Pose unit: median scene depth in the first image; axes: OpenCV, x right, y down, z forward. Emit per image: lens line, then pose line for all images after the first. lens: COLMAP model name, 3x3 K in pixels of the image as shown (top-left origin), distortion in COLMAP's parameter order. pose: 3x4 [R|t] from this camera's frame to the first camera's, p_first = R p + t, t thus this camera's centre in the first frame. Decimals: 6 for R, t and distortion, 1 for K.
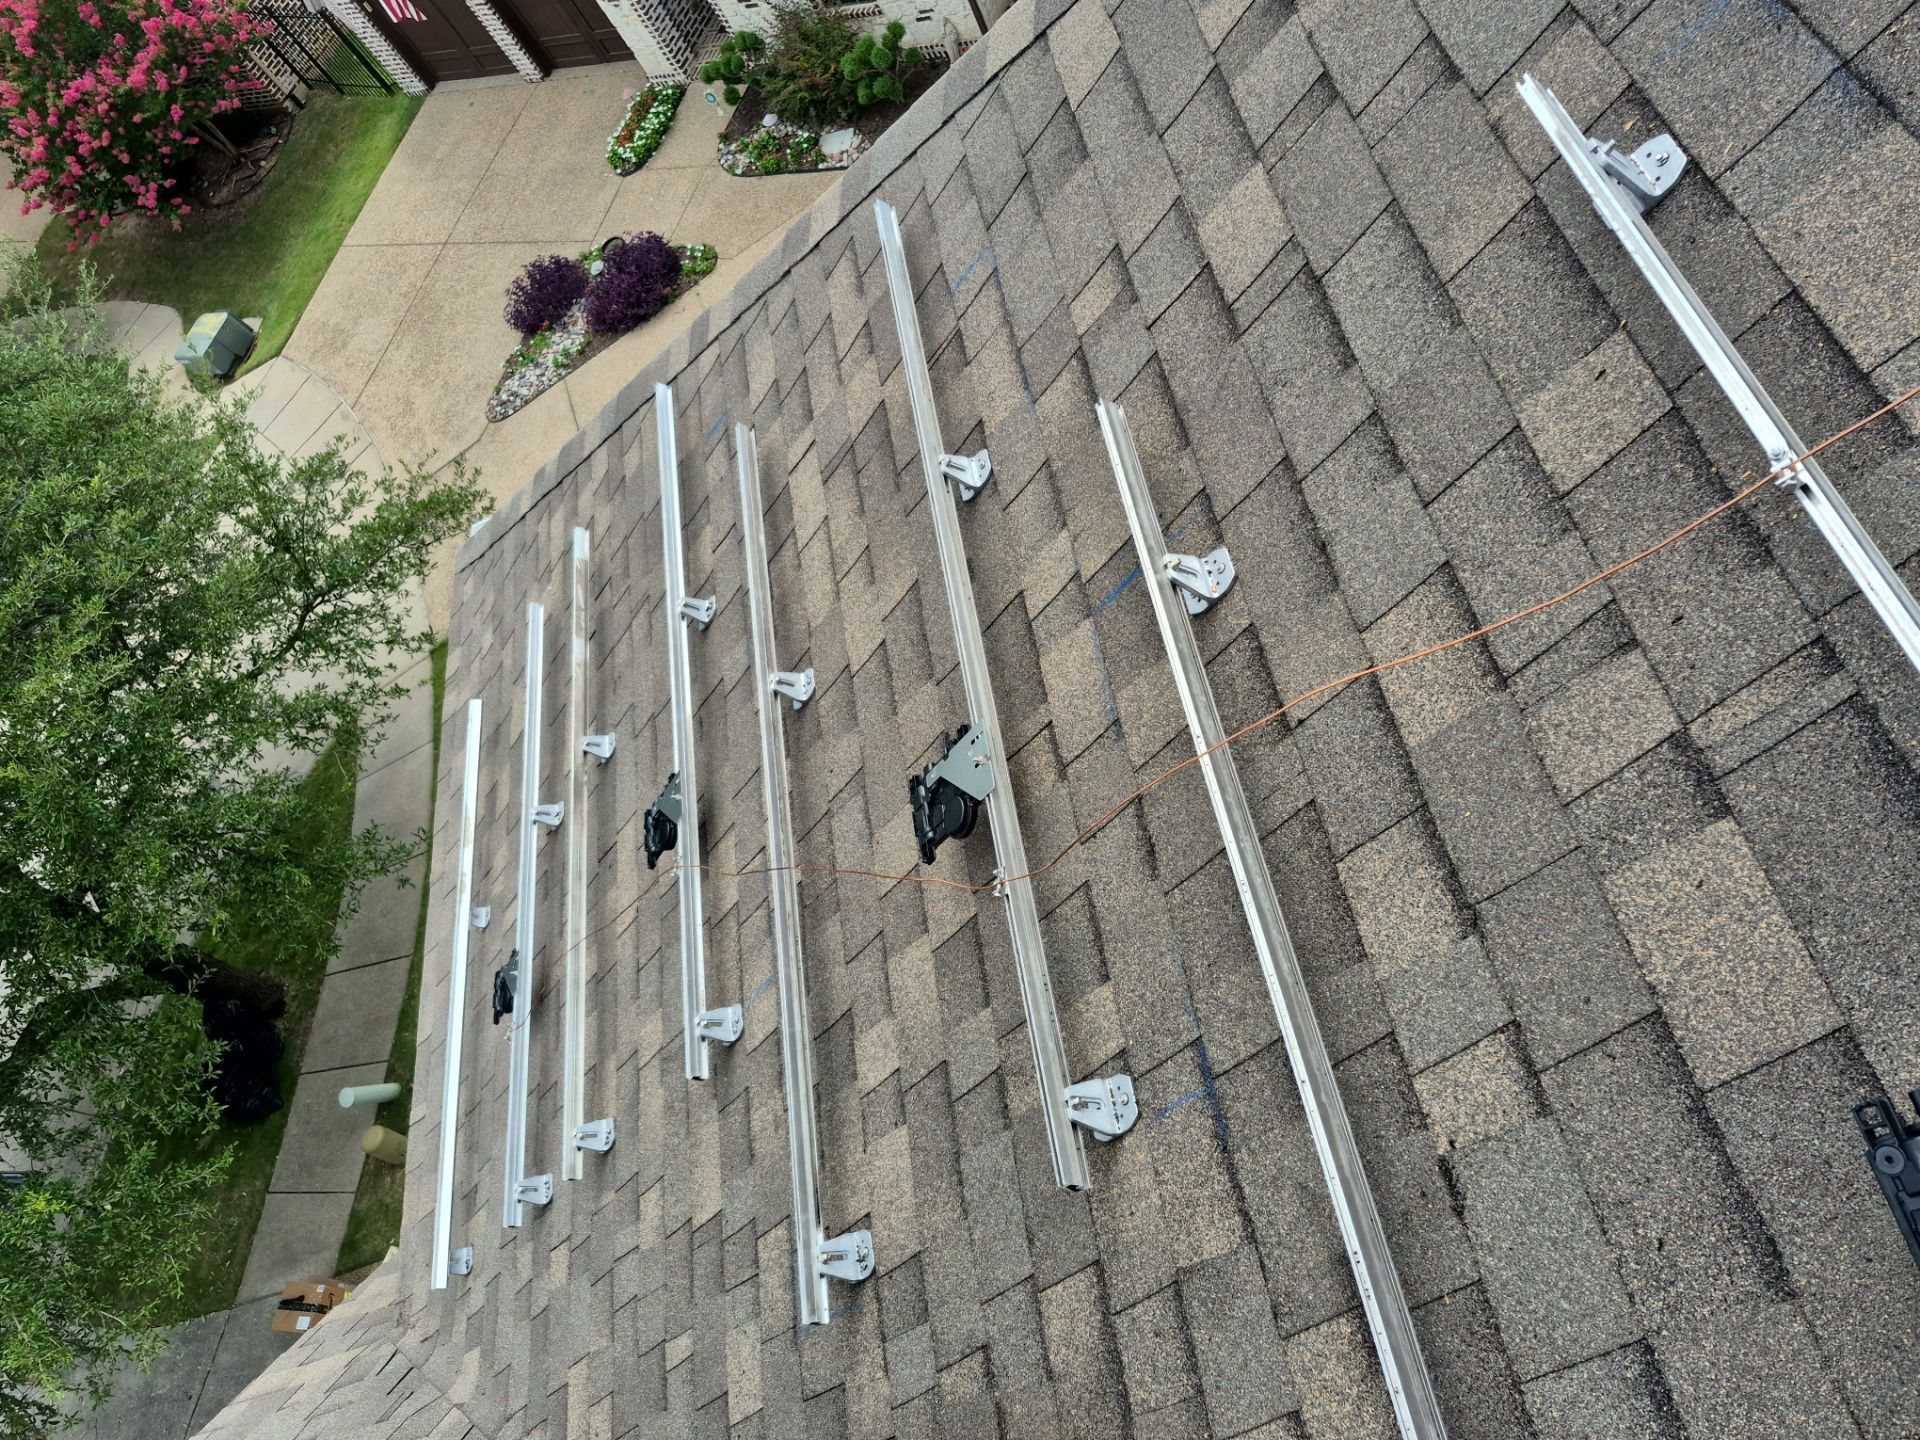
lens RADIAL K [[1351.1, 0, 959.1], [0, 1351.1, 718.3], [0, 0, 1]] dist [0.000918, -0.001230]
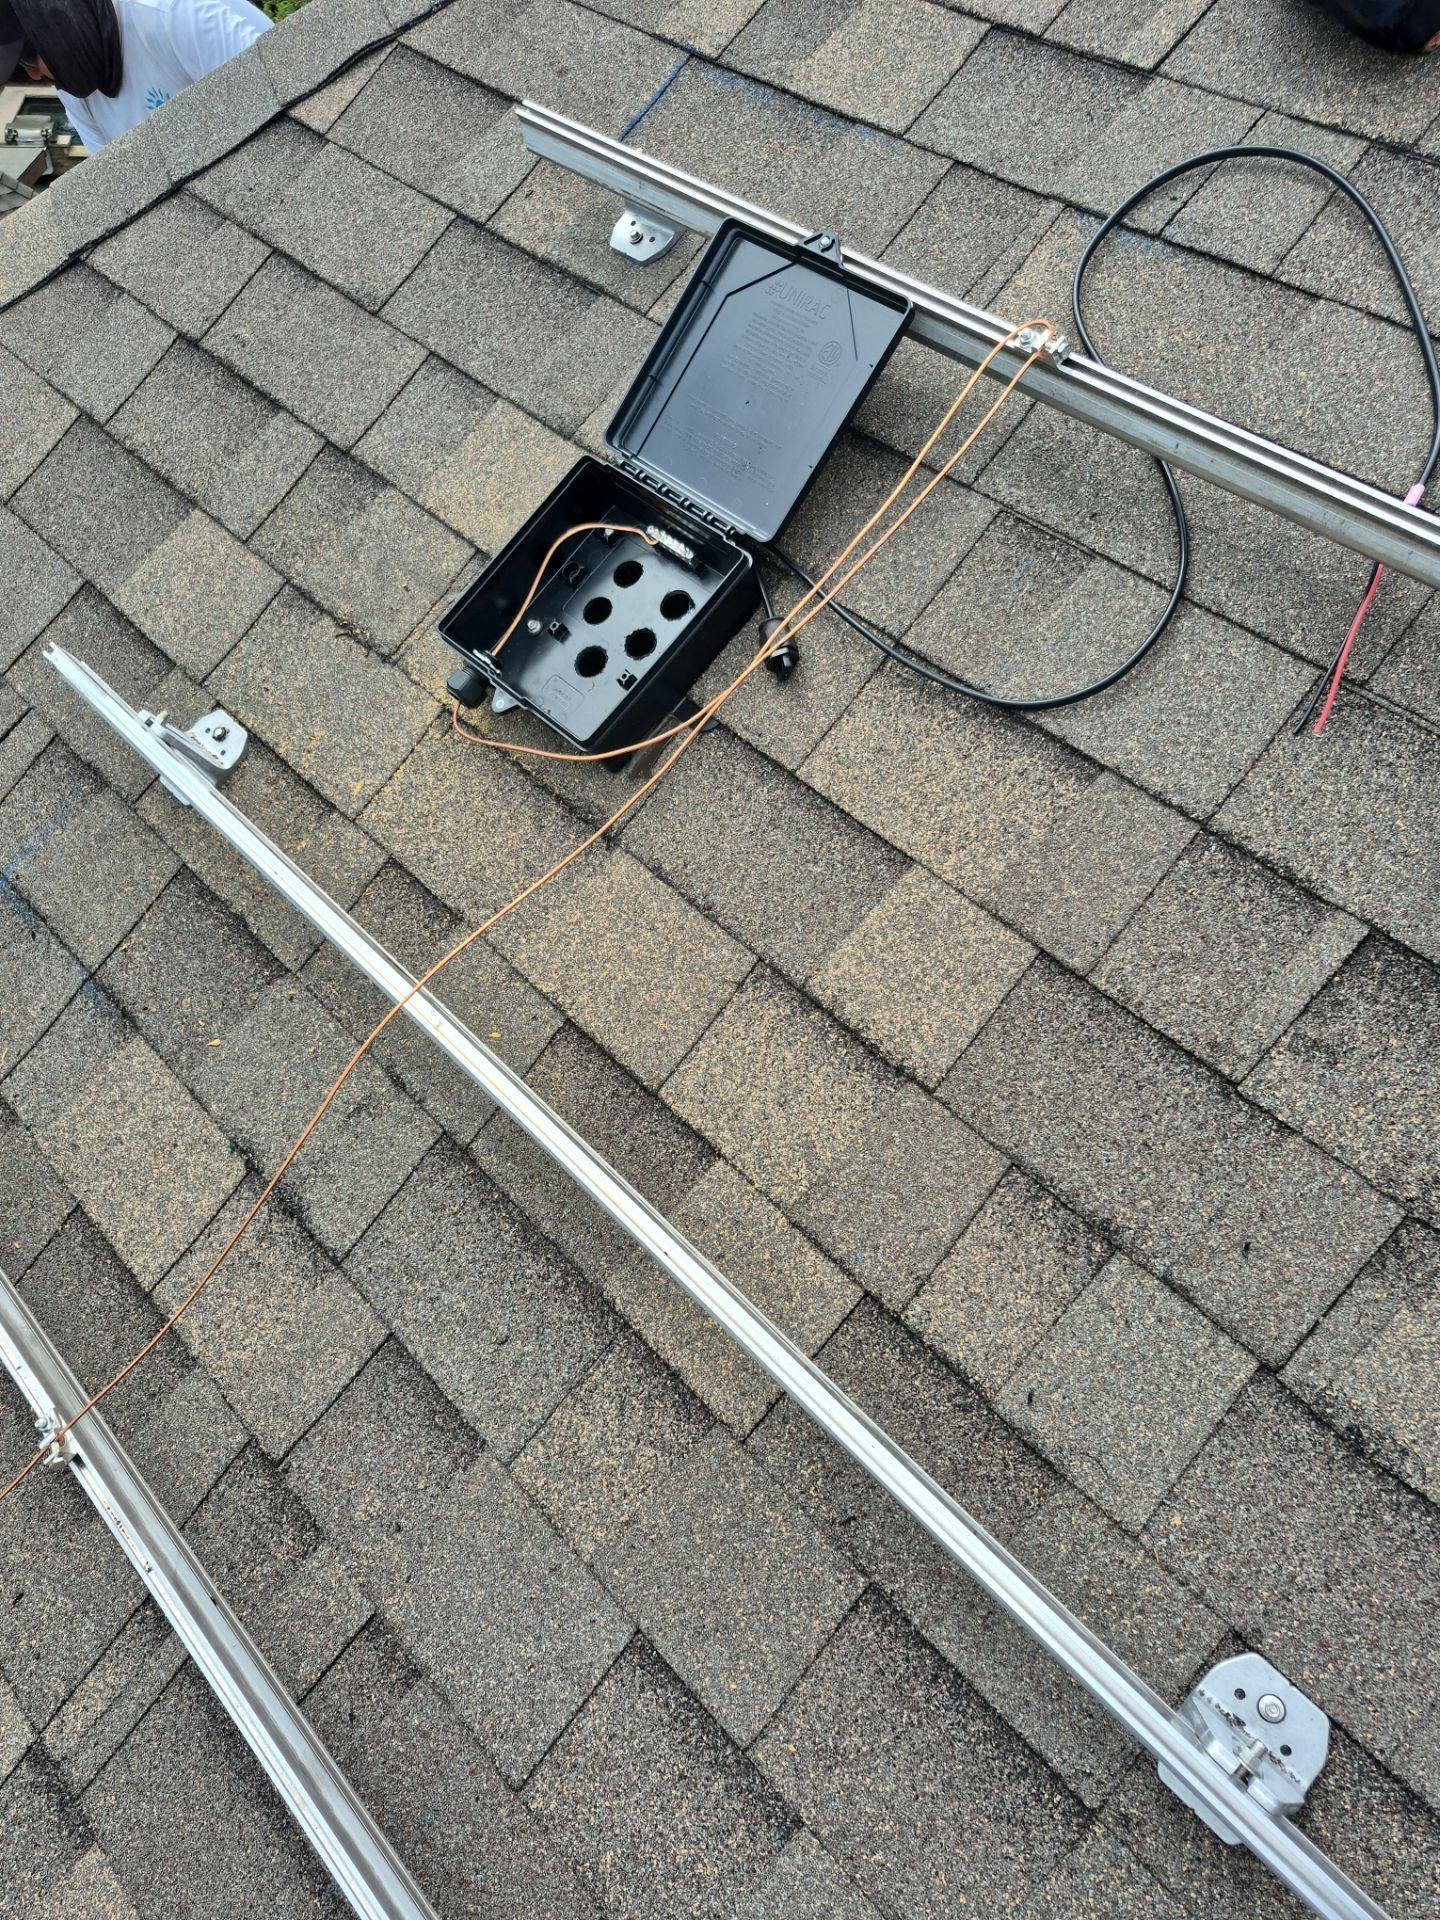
lens RADIAL K [[1351.1, 0, 720.5], [0, 1351.1, 960.2], [0, 0, 1]] dist [0.000918, -0.001230]
pose [[0.721354, -0.083512, 0.687513, 0.307878], [0.281964, 0.942119, -0.181404, -0.181811], [-0.632570, 0.324711, 0.703149, -0.028062]]
